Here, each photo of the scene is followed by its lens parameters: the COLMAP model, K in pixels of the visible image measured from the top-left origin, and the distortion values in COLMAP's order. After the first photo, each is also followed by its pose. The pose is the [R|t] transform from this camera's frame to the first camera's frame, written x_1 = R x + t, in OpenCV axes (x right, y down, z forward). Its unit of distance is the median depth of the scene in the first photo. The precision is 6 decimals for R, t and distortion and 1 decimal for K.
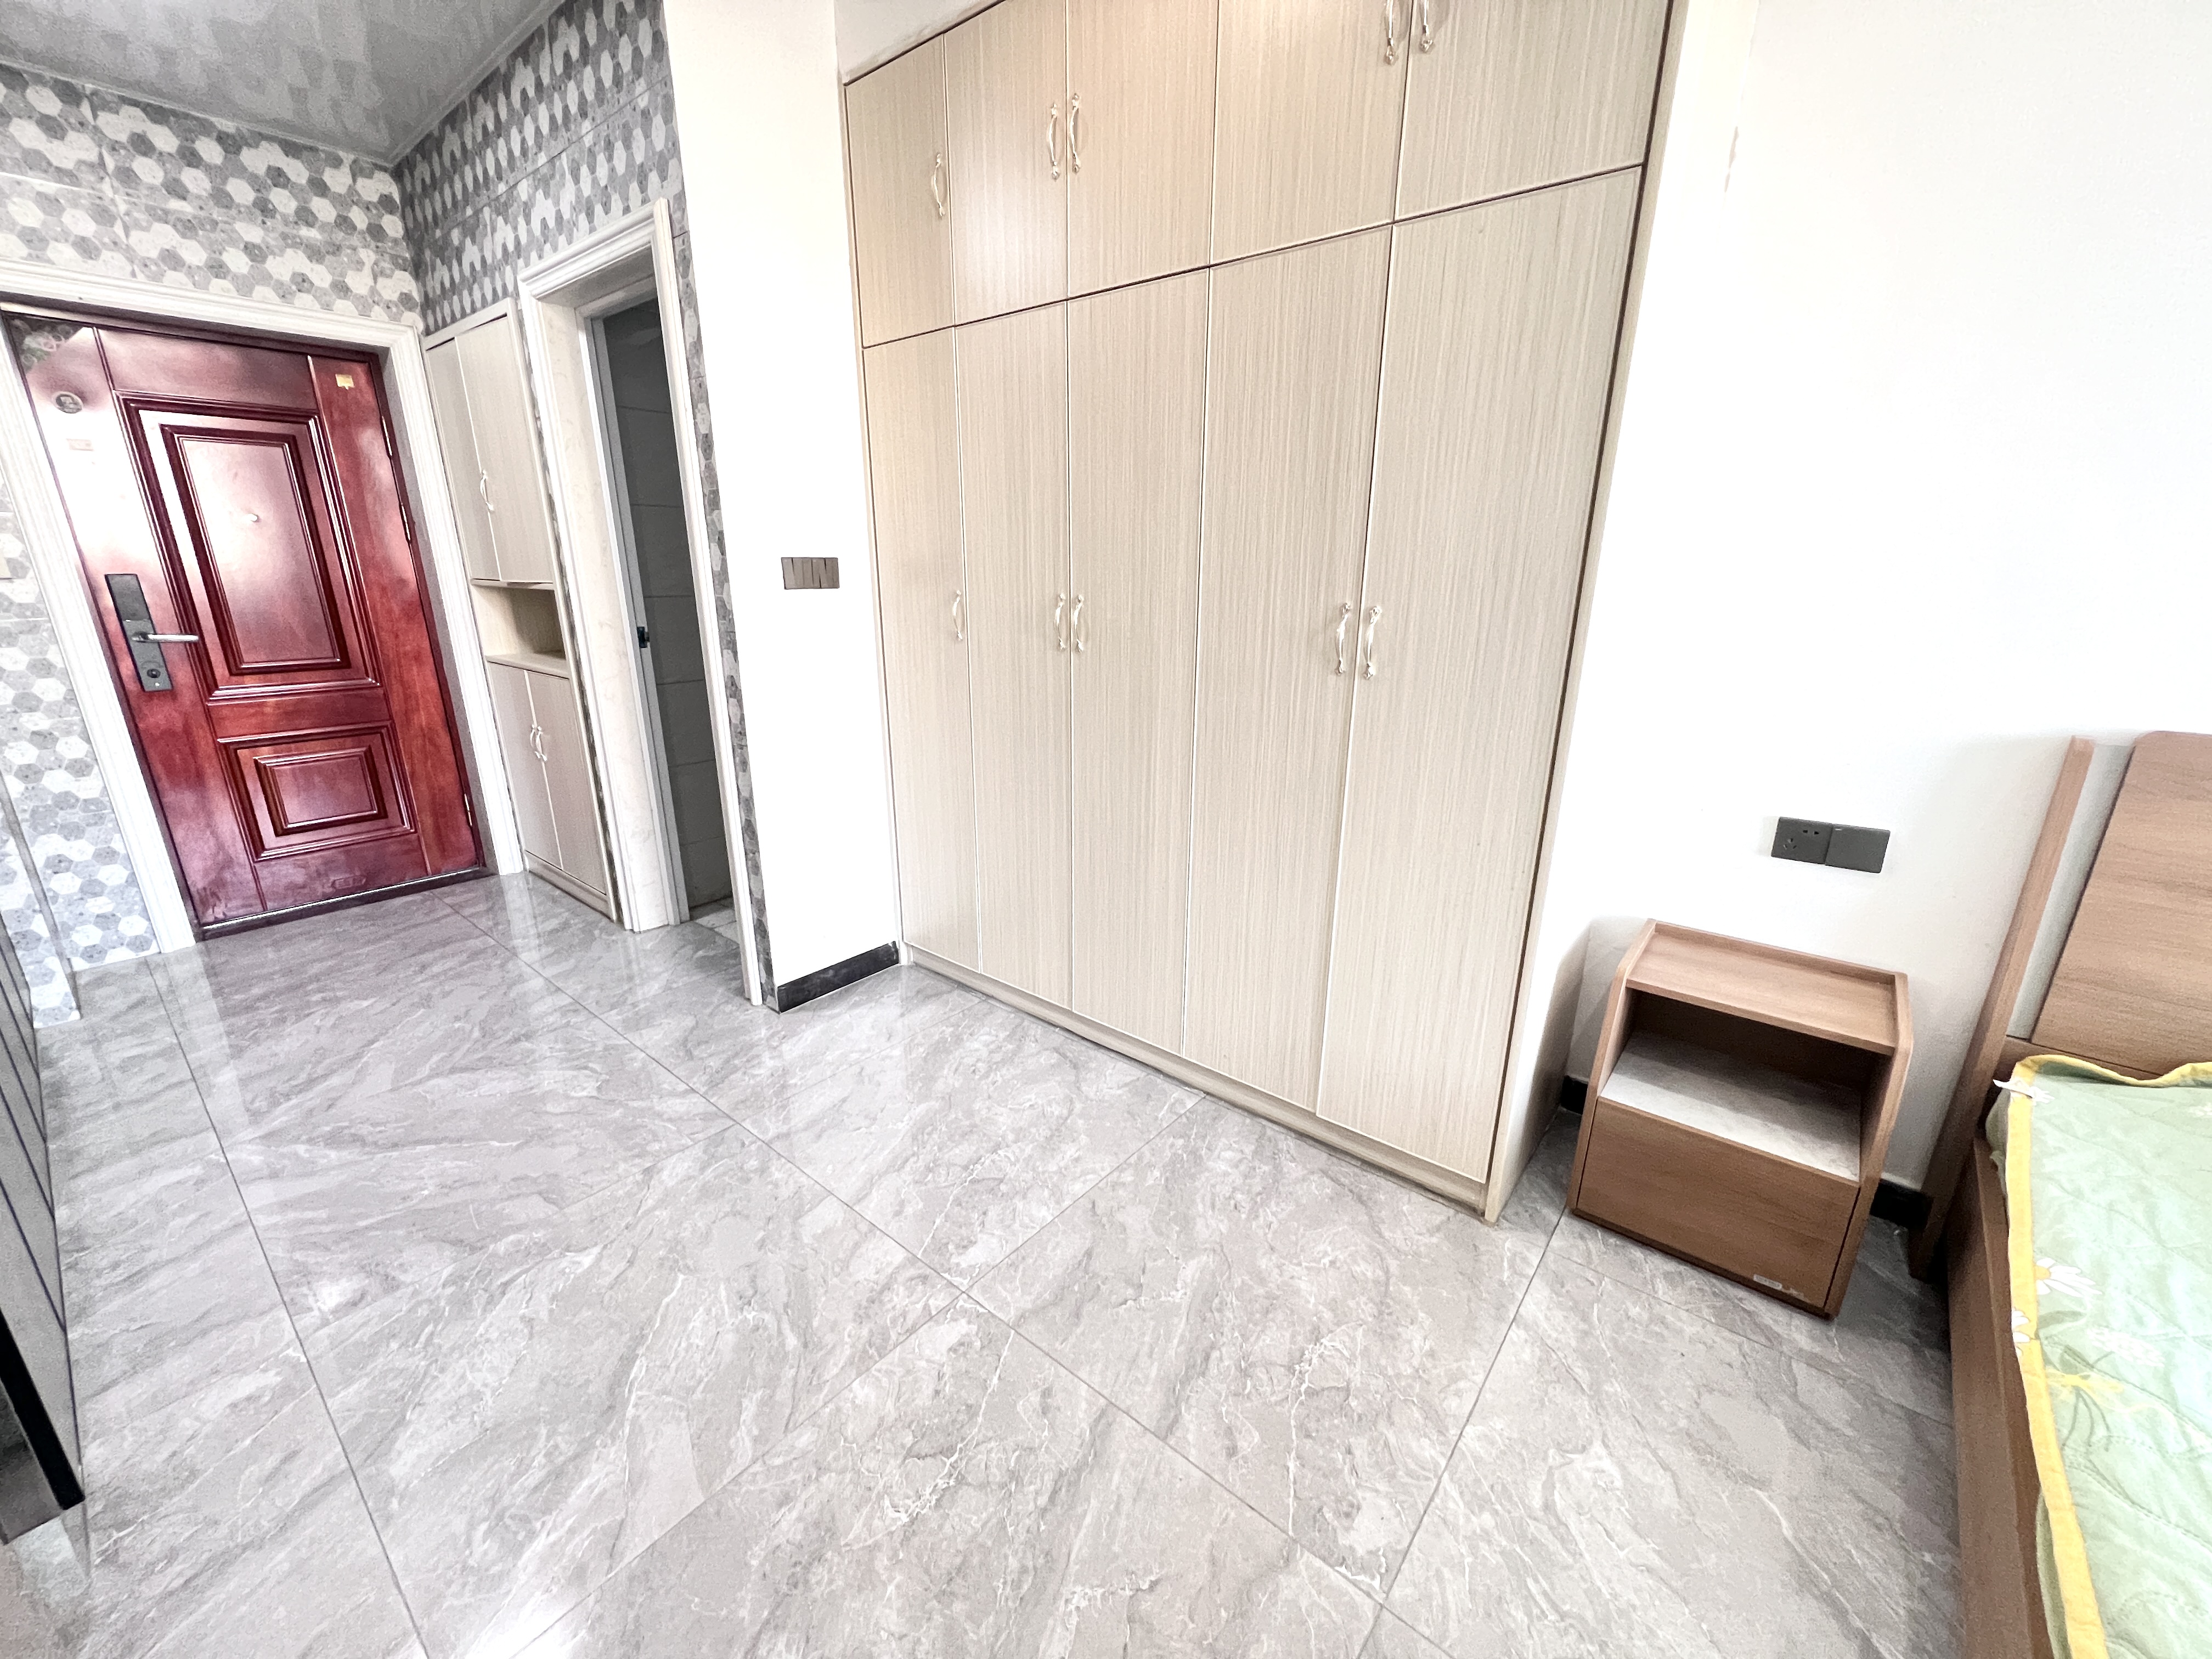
lens RADIAL K [[884.1, 0, 1106.2], [0, 884.1, 832.3], [0, 0, 1]] dist [-0.000427, -0.000222]
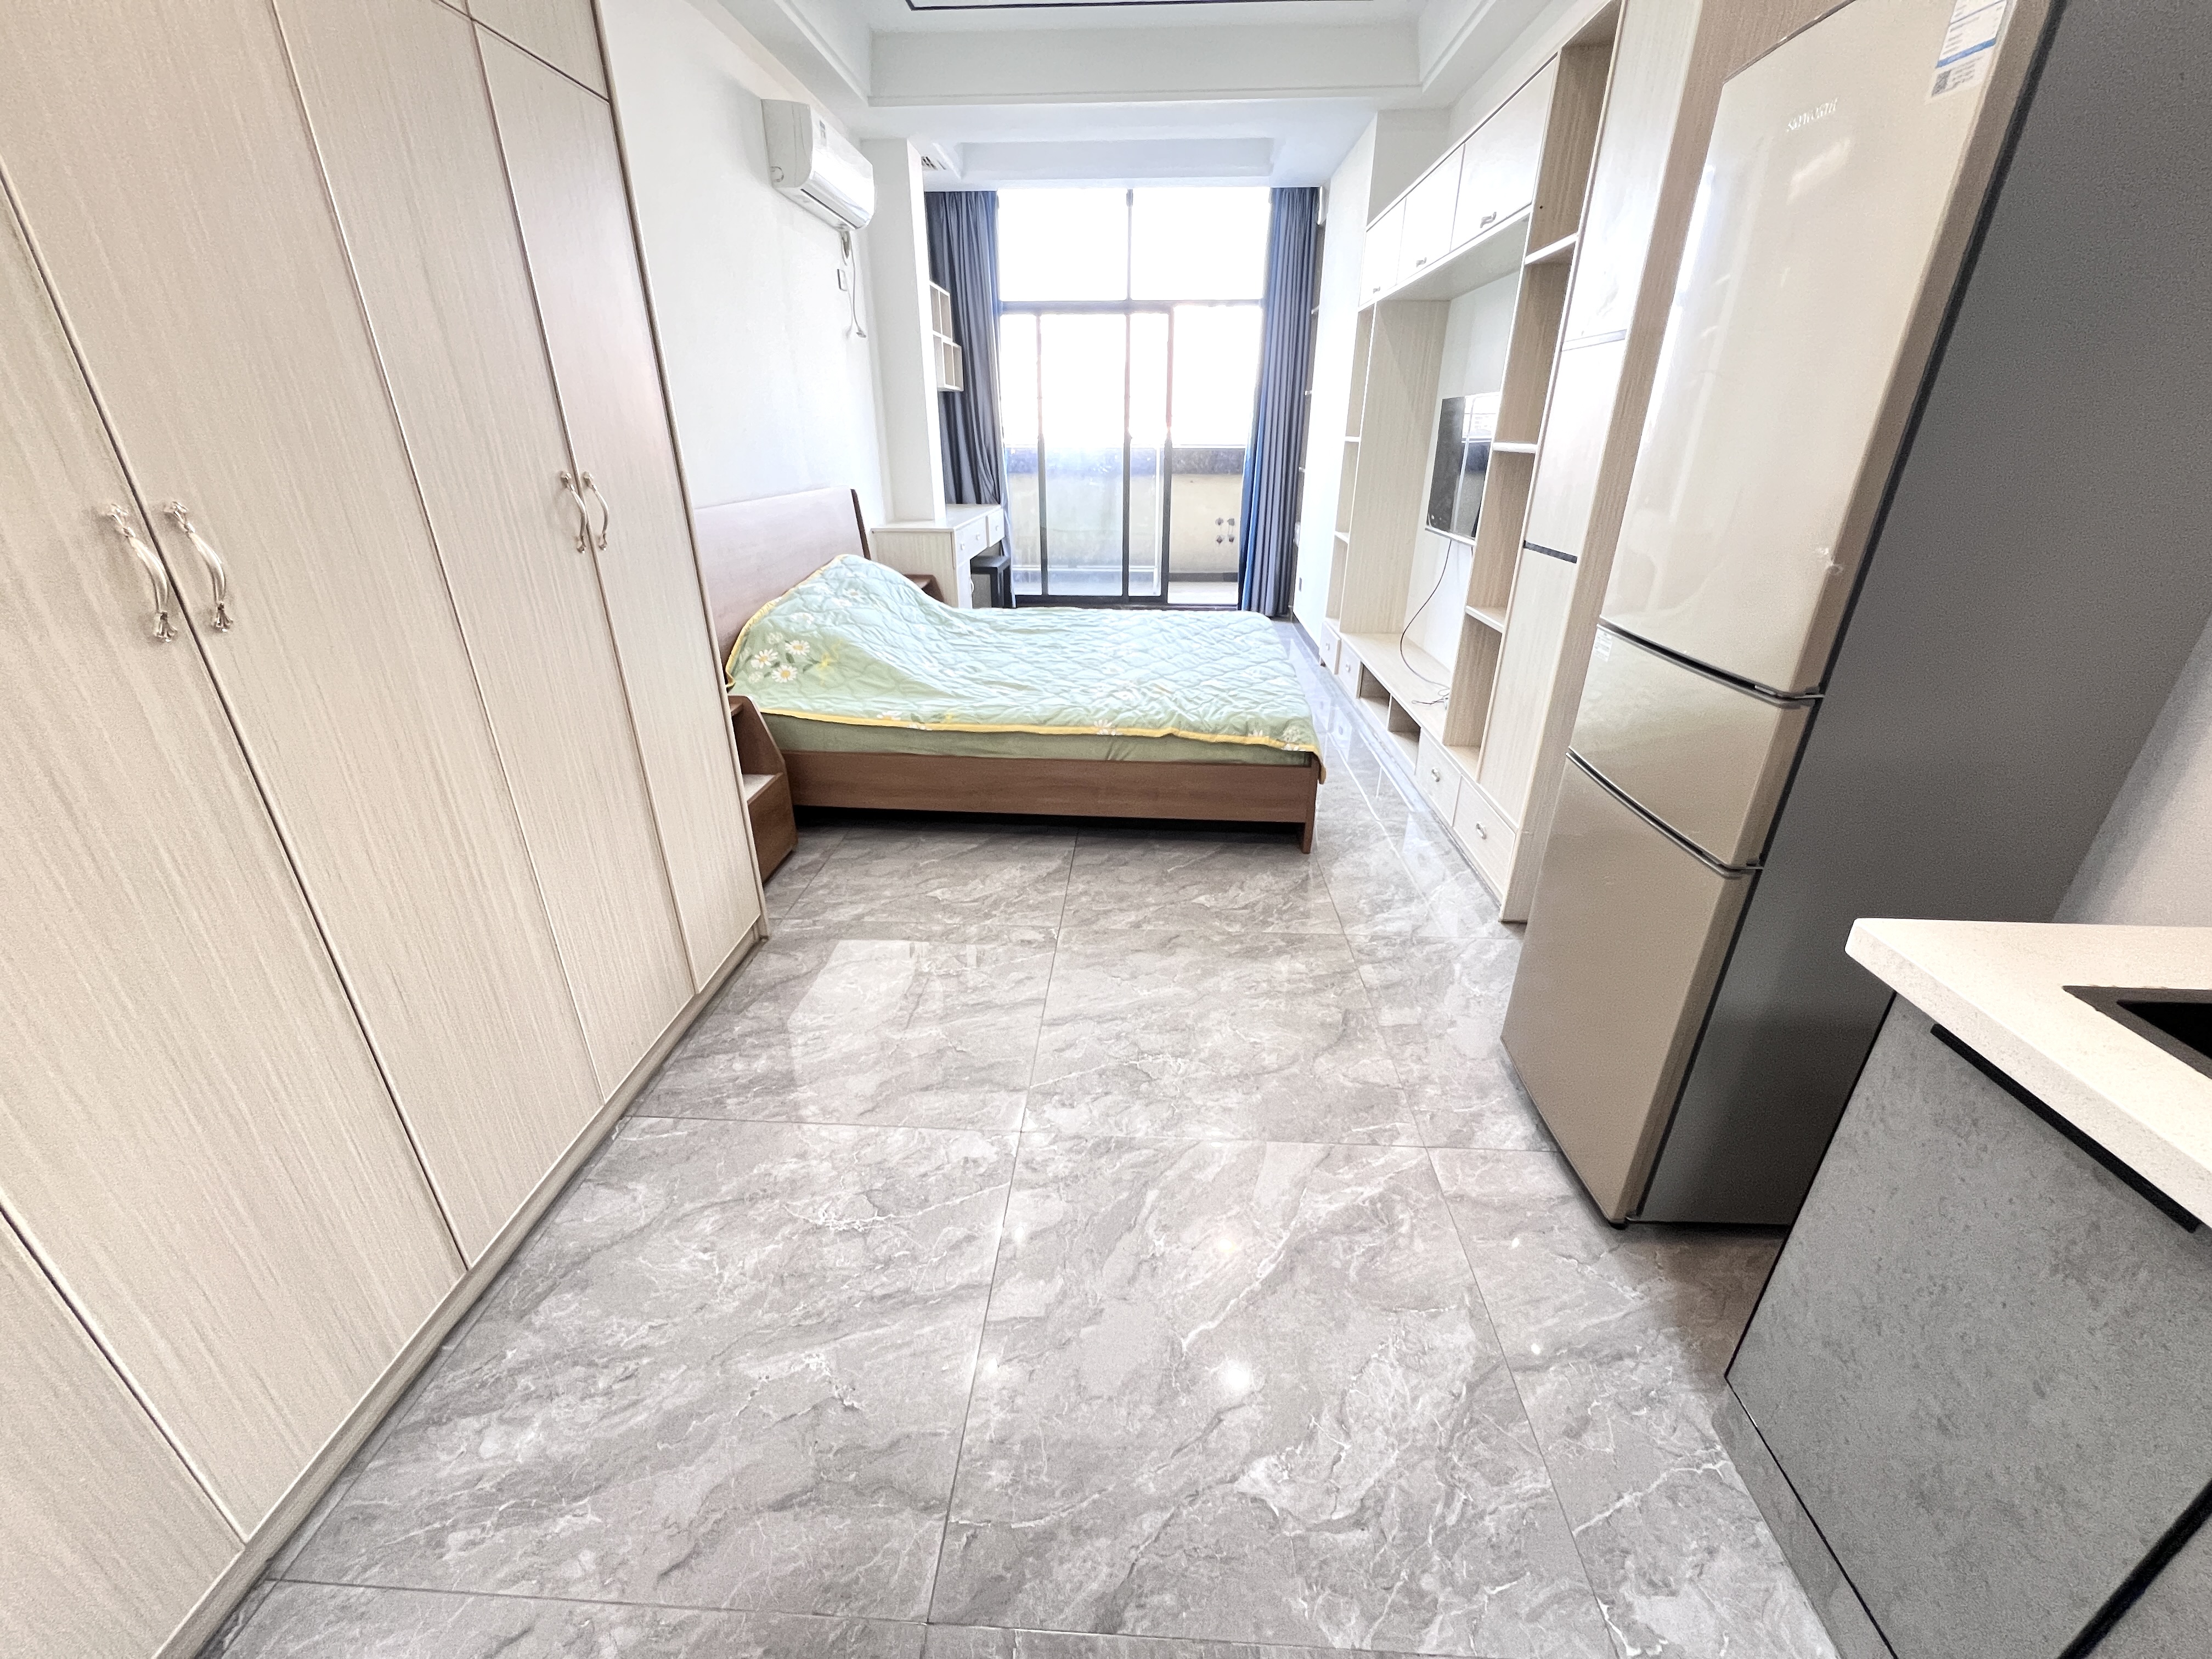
lens RADIAL K [[884.1, 0, 1106.1], [0, 884.1, 836.6], [0, 0, 1]] dist [-0.000427, -0.000222]
pose [[-0.599298, -0.339826, 0.724817, -0.950819], [0.225996, 0.796776, 0.560423, -0.381570], [-0.767963, 0.499666, -0.400707, 1.253848]]
